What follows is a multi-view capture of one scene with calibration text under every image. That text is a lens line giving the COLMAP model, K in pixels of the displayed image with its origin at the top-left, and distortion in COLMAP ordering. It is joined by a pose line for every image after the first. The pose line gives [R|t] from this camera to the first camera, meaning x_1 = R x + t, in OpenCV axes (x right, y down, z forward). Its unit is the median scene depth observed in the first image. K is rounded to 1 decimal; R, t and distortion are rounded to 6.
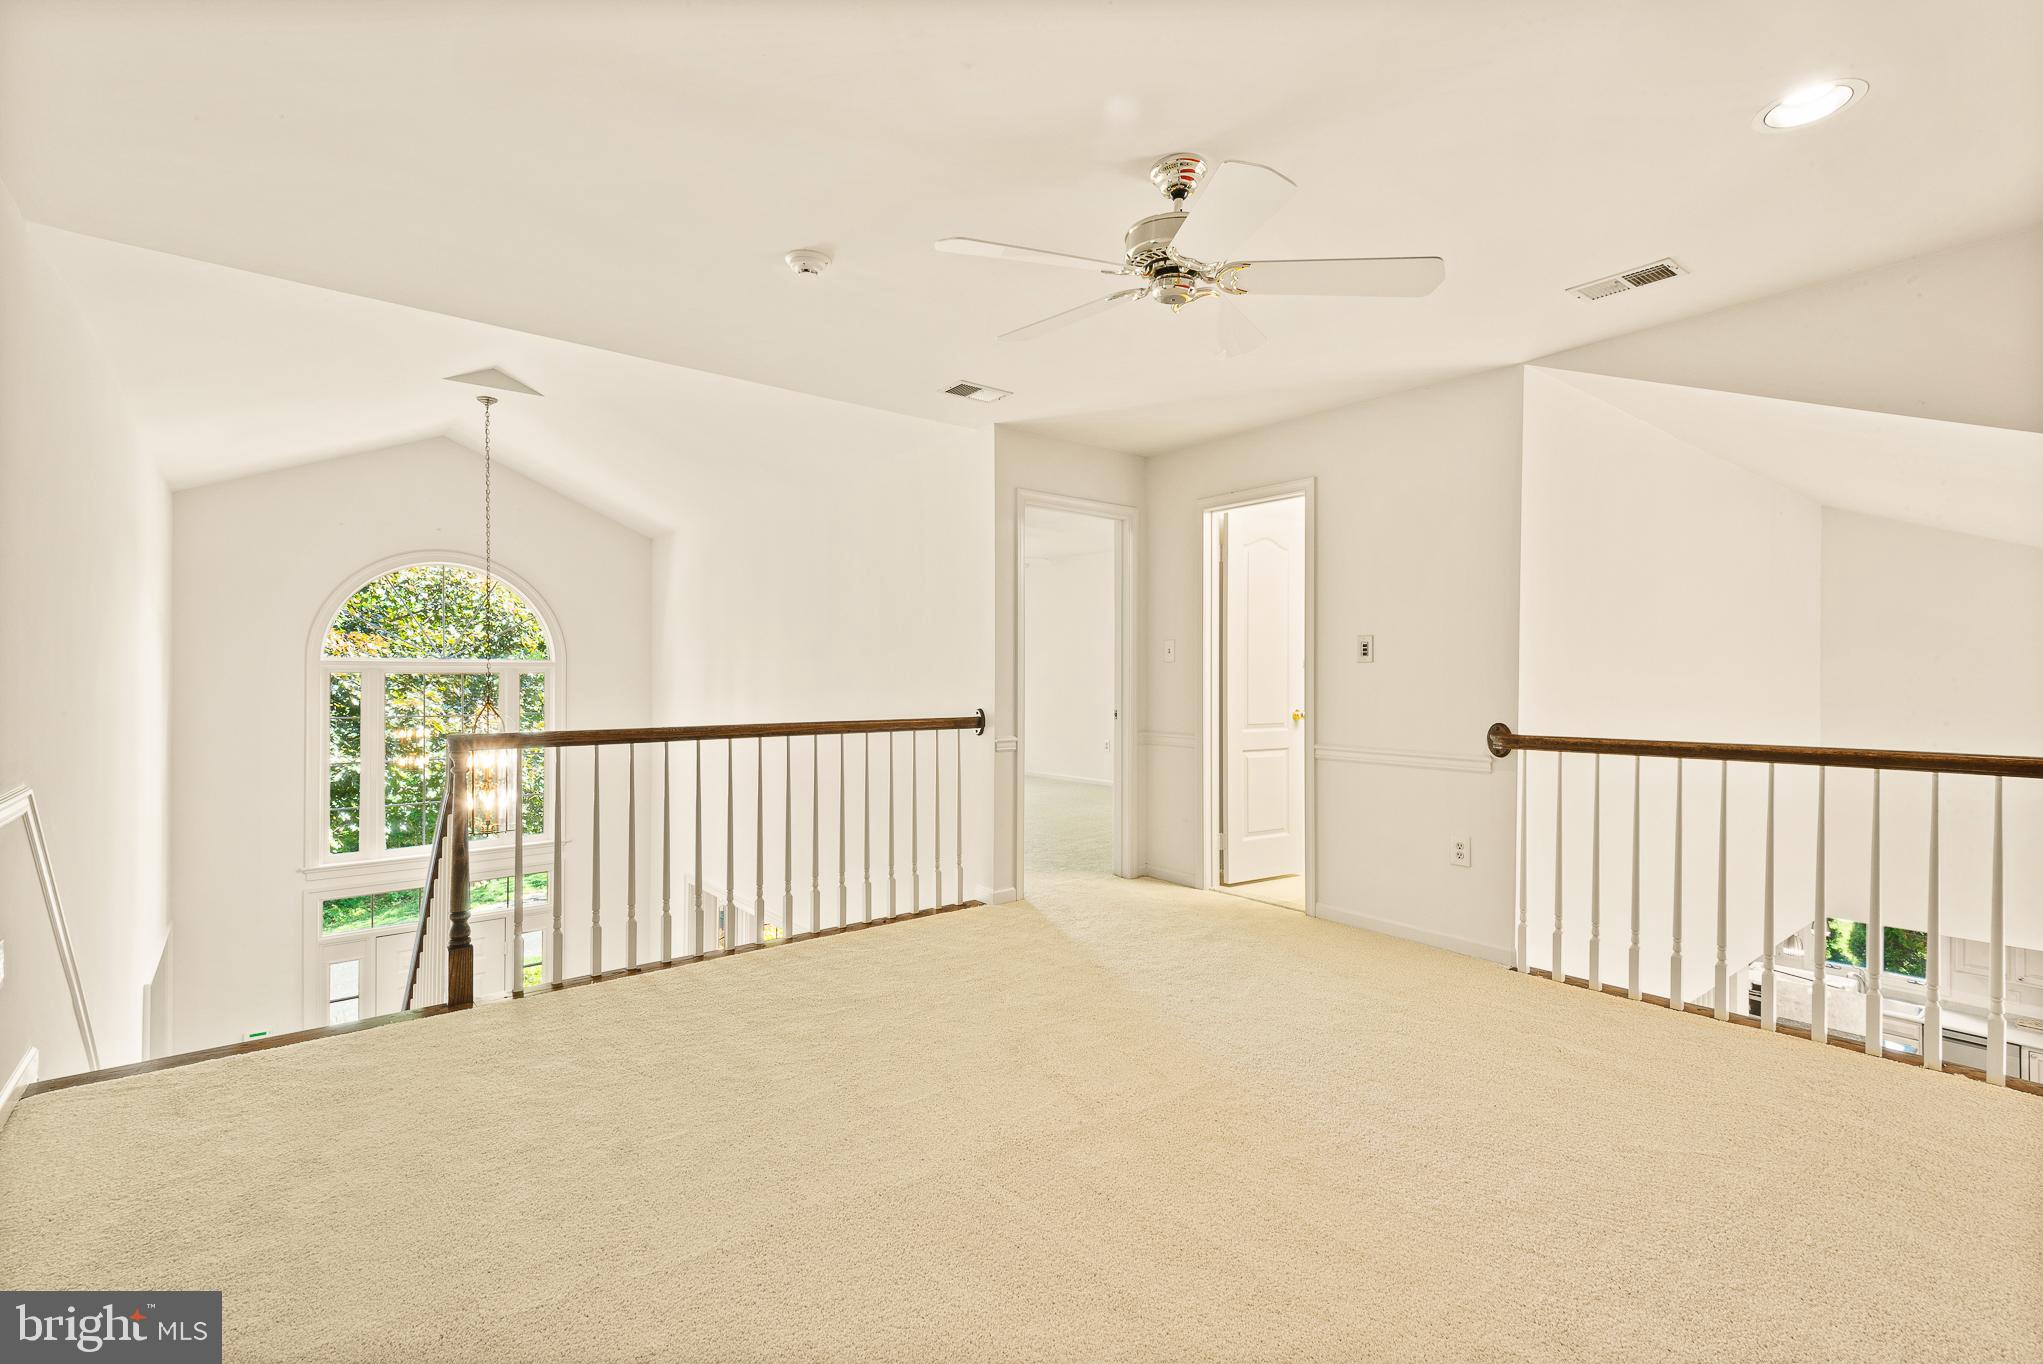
lens RADIAL K [[882.0, 0, 1021.5], [0, 882.0, 682.0], [0, 0, 1]] dist [0.001163, 0.000055]
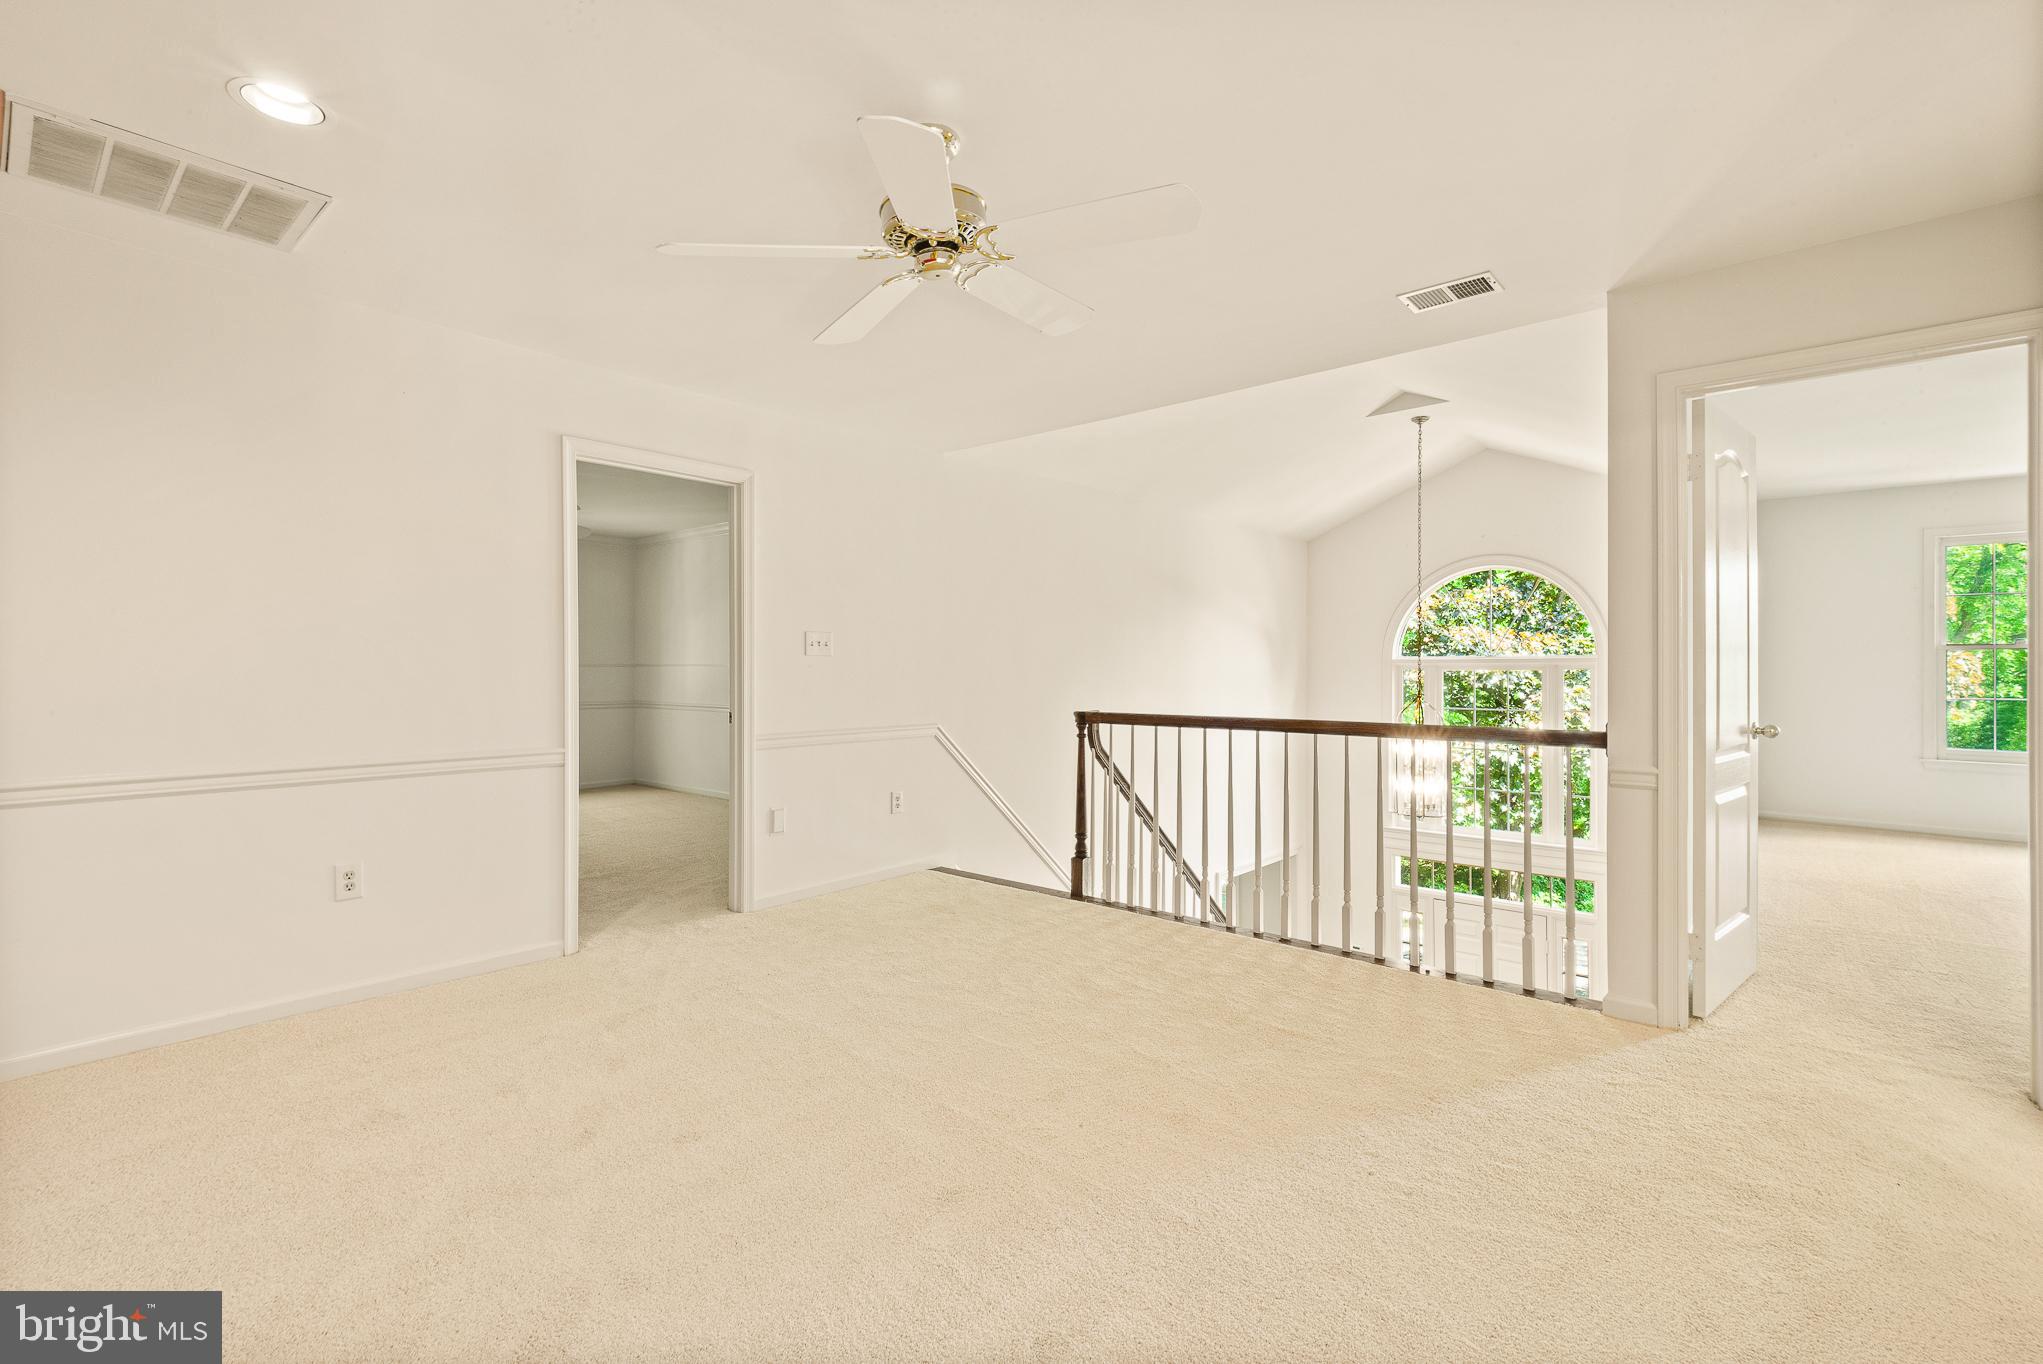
lens RADIAL K [[896.5, 0, 1021.5], [0, 896.5, 682.0], [0, 0, 1]] dist [-0.001102, -0.000299]
pose [[0.176381, 0.008809, -0.984282, 0.395389], [-0.006410, 0.999949, 0.007800, -0.000515], [0.984301, 0.004933, 0.176429, 0.318157]]
